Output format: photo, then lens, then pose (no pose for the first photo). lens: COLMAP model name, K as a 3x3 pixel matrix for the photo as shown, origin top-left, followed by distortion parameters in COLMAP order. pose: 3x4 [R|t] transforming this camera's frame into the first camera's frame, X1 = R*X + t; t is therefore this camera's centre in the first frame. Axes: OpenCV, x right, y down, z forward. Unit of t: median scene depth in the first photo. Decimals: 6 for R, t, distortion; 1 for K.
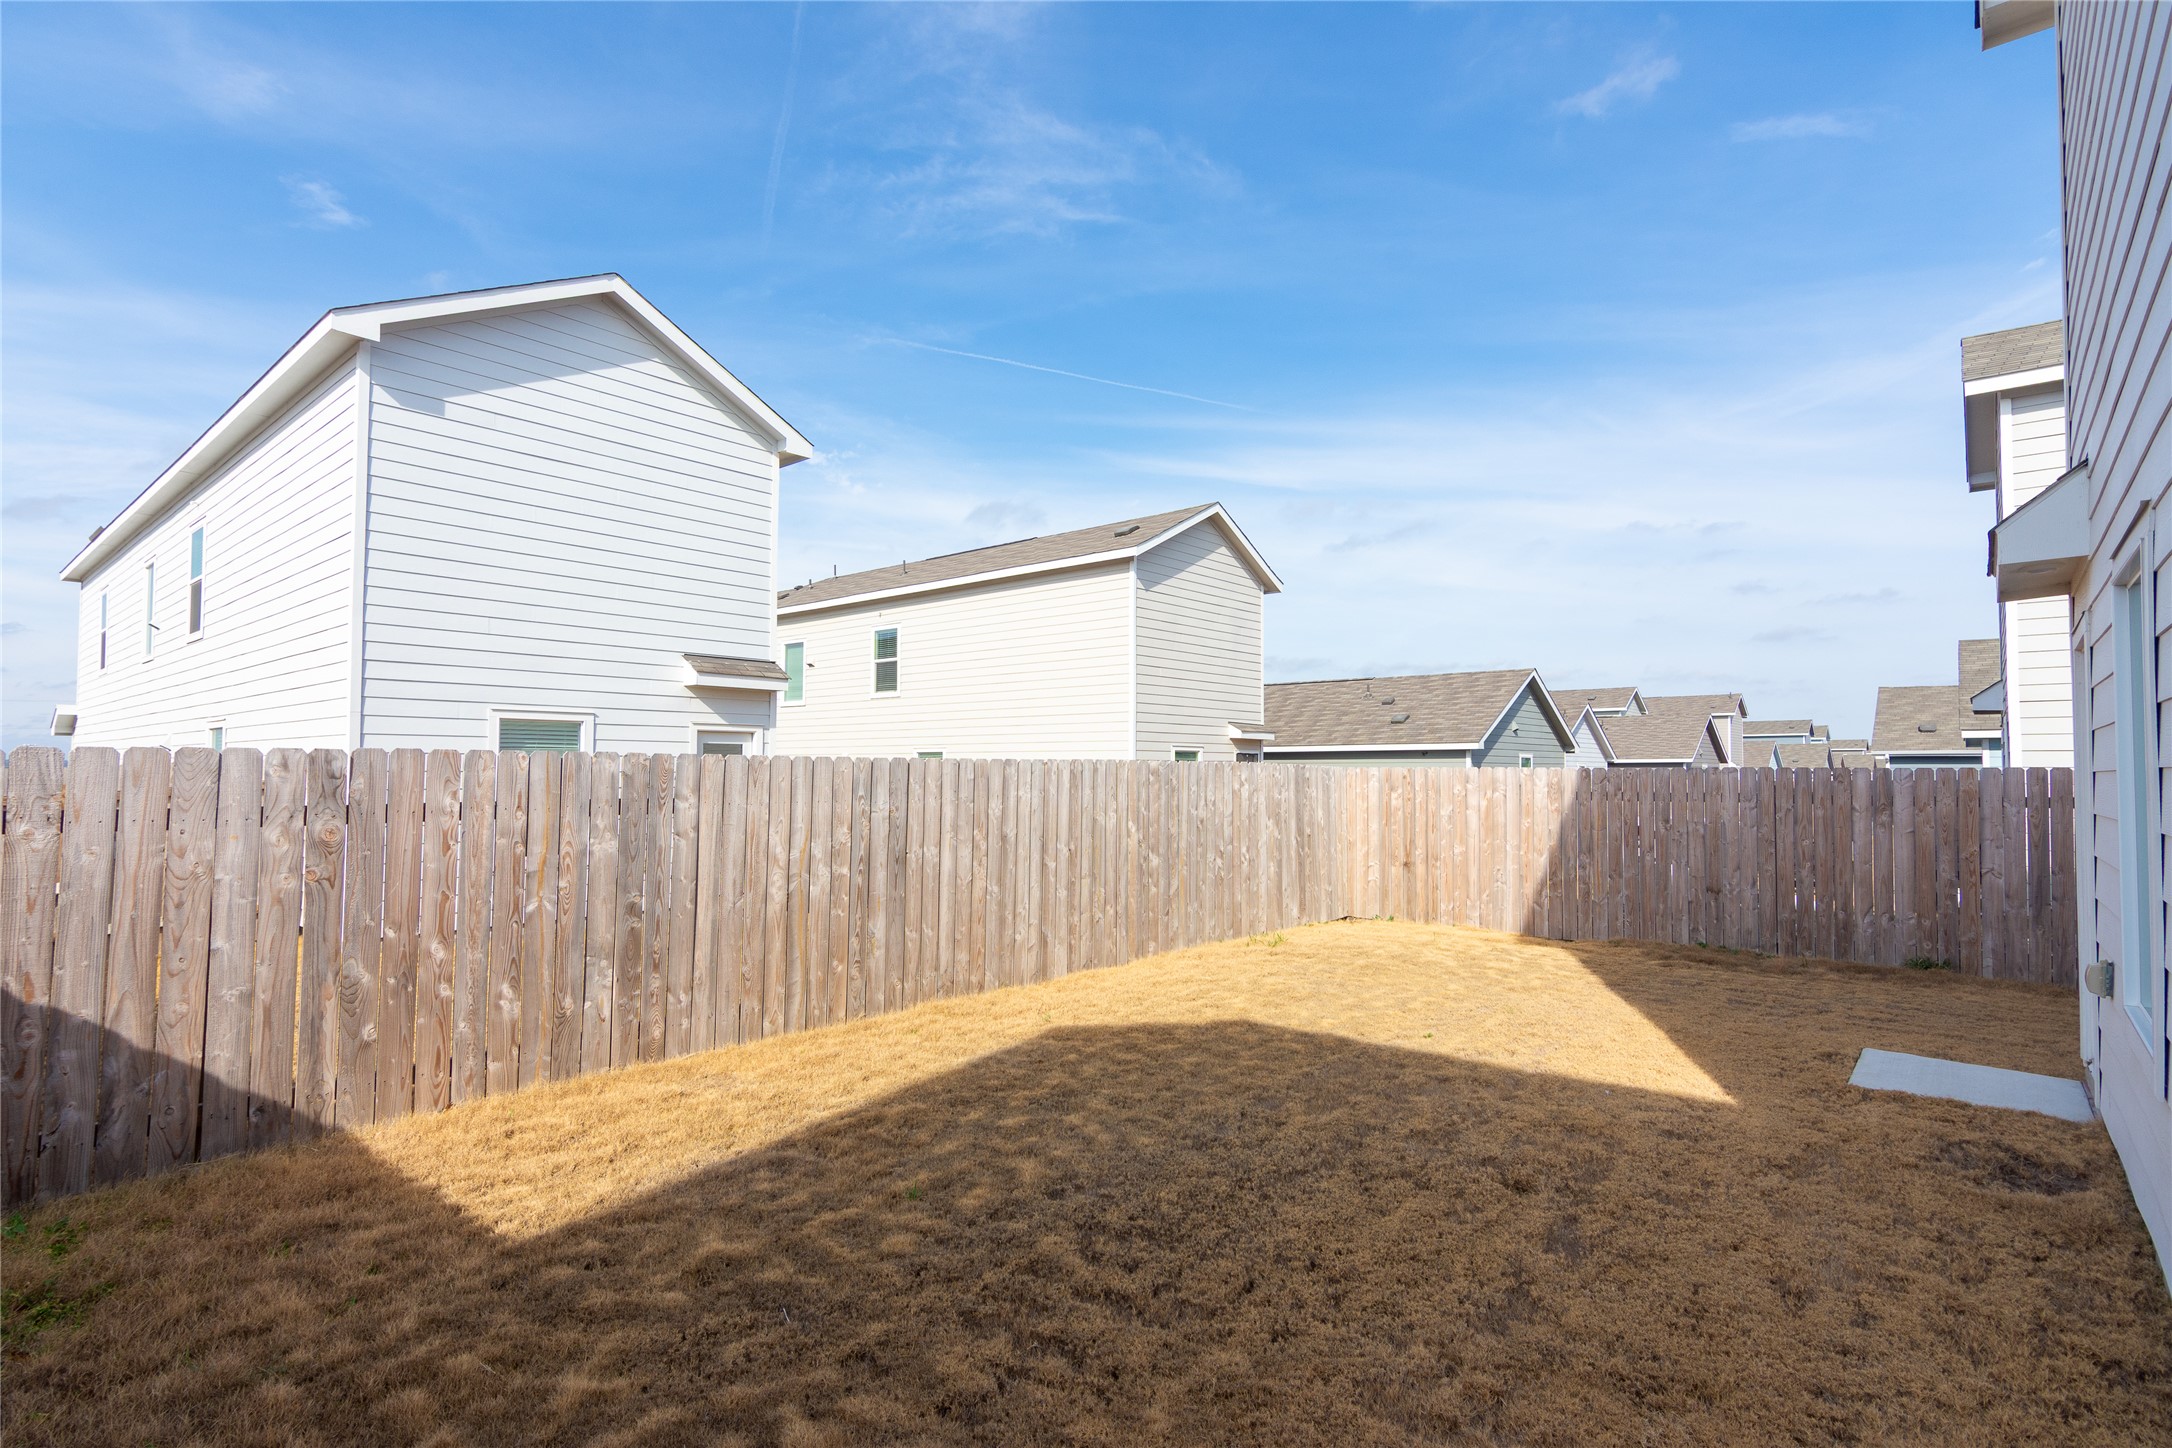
lens RADIAL K [[1049.5, 0, 1079.0], [0, 1049.5, 735.2], [0, 0, 1]] dist [-0.004784, 0.004307]
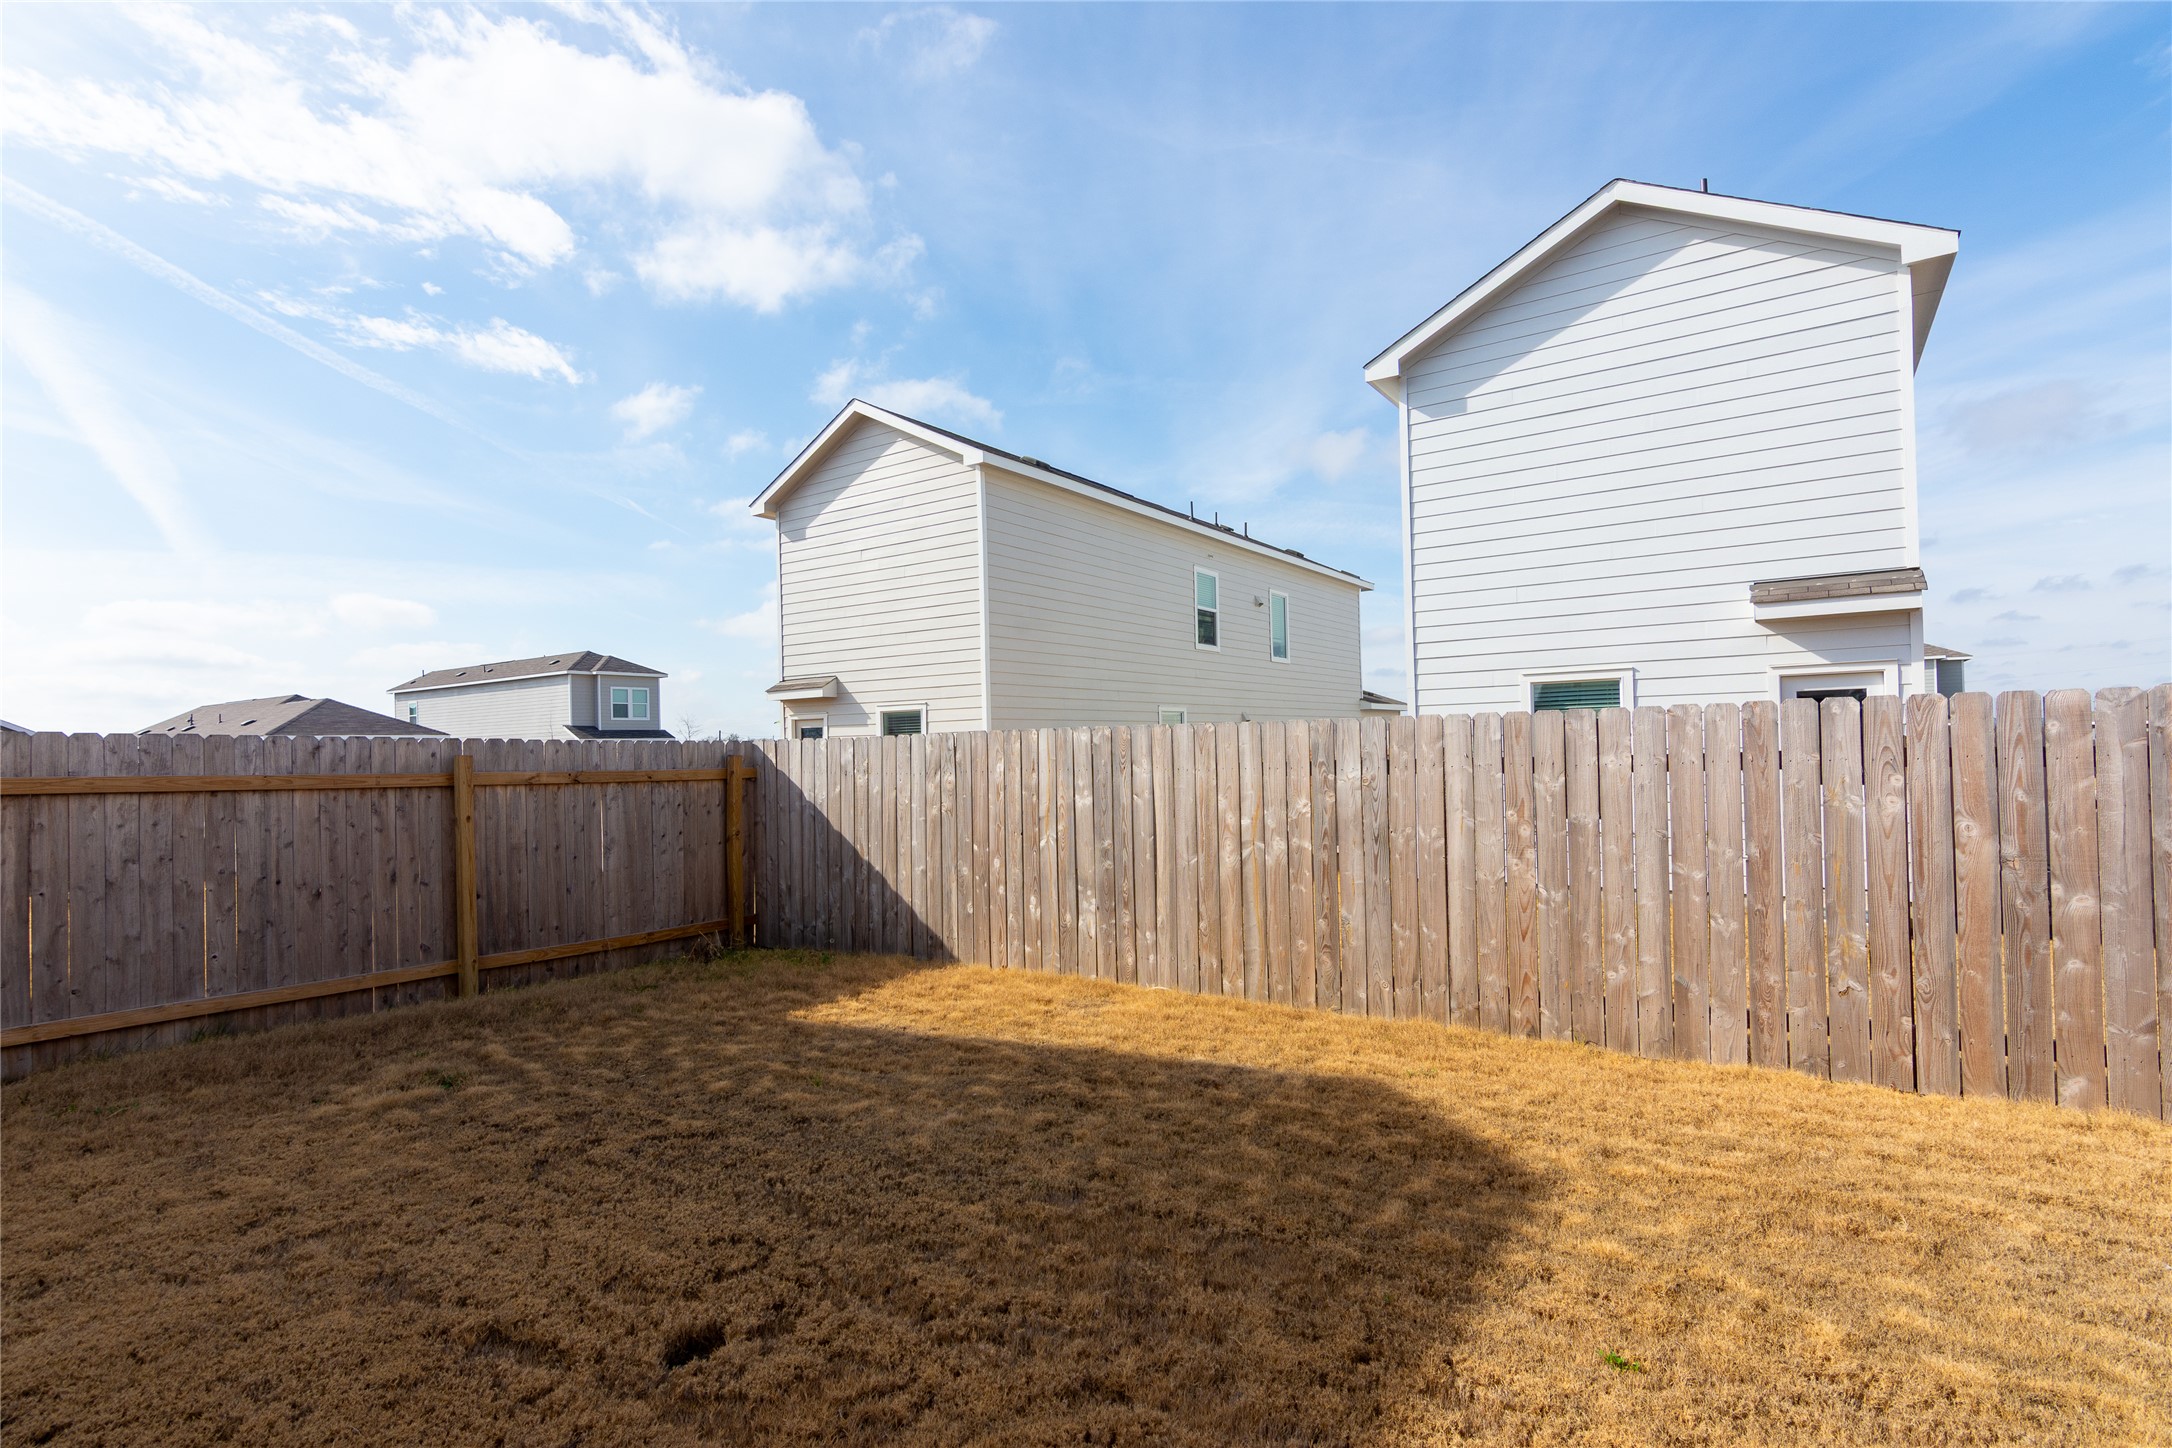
lens RADIAL K [[1049.5, 0, 1079.0], [0, 1049.5, 735.2], [0, 0, 1]] dist [-0.004784, 0.004307]
pose [[0.109163, -0.017033, -0.993878, 0.714308], [0.058605, 0.998224, -0.010671, 0.034423], [0.992295, -0.057081, 0.109967, 0.754161]]
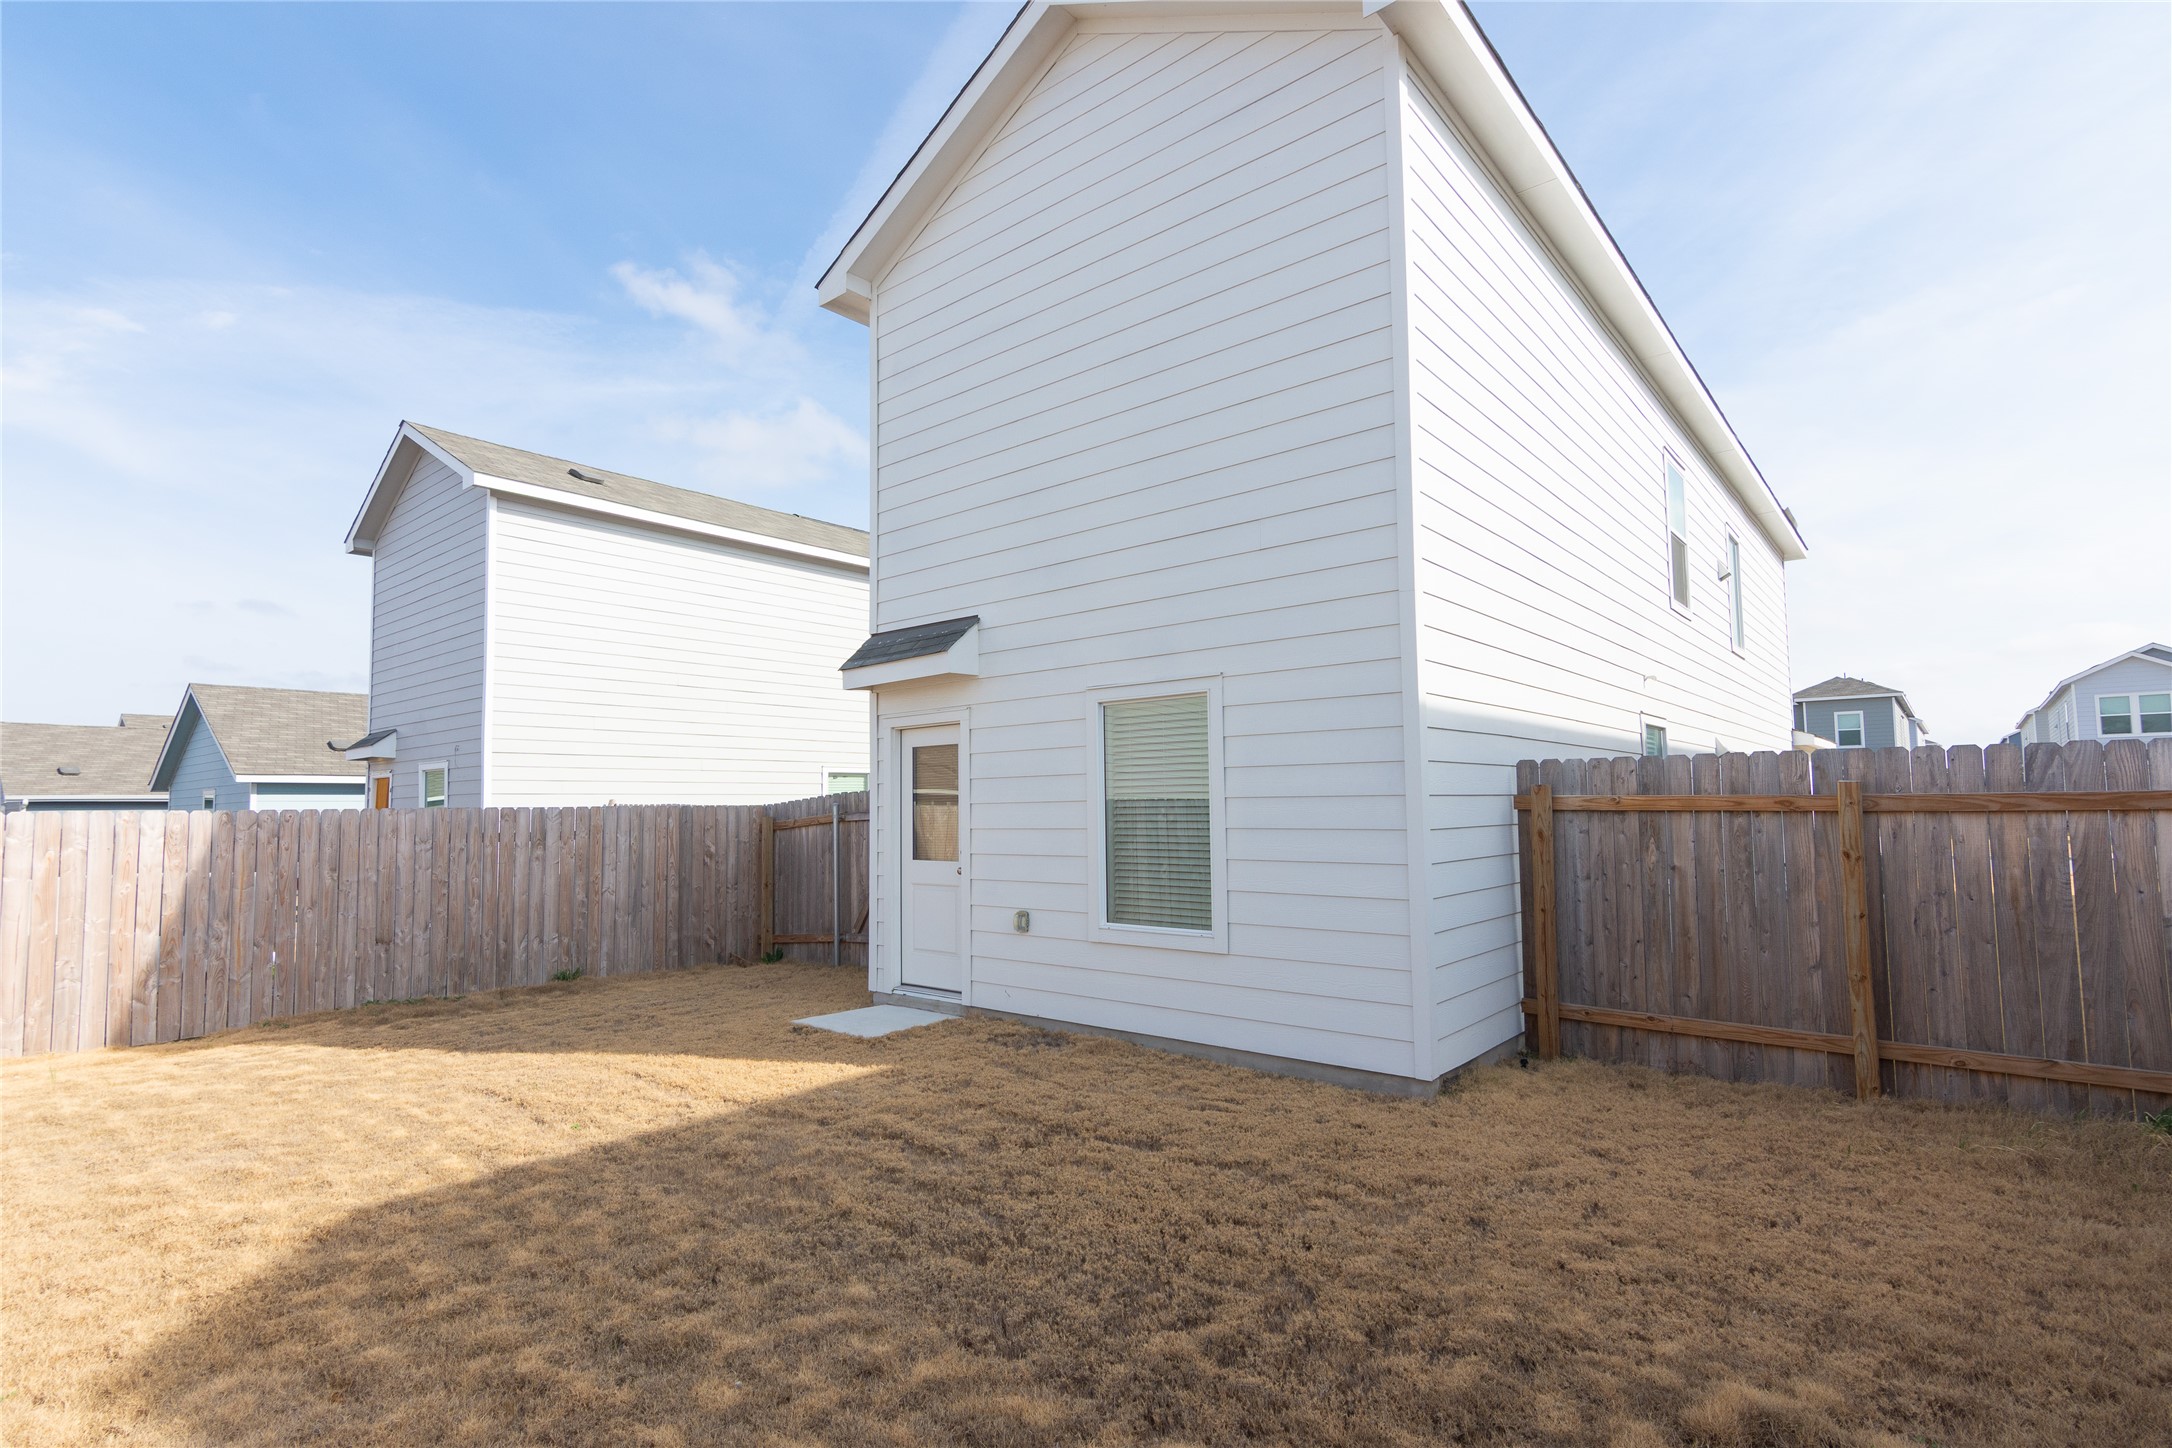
lens RADIAL K [[1049.5, 0, 1079.0], [0, 1049.5, 735.2], [0, 0, 1]] dist [-0.004784, 0.004307]
pose [[-0.008215, 0.063081, 0.997975, -0.517409], [-0.018038, 0.997837, -0.063221, 0.020816], [-0.999804, -0.018521, -0.007060, 0.608353]]
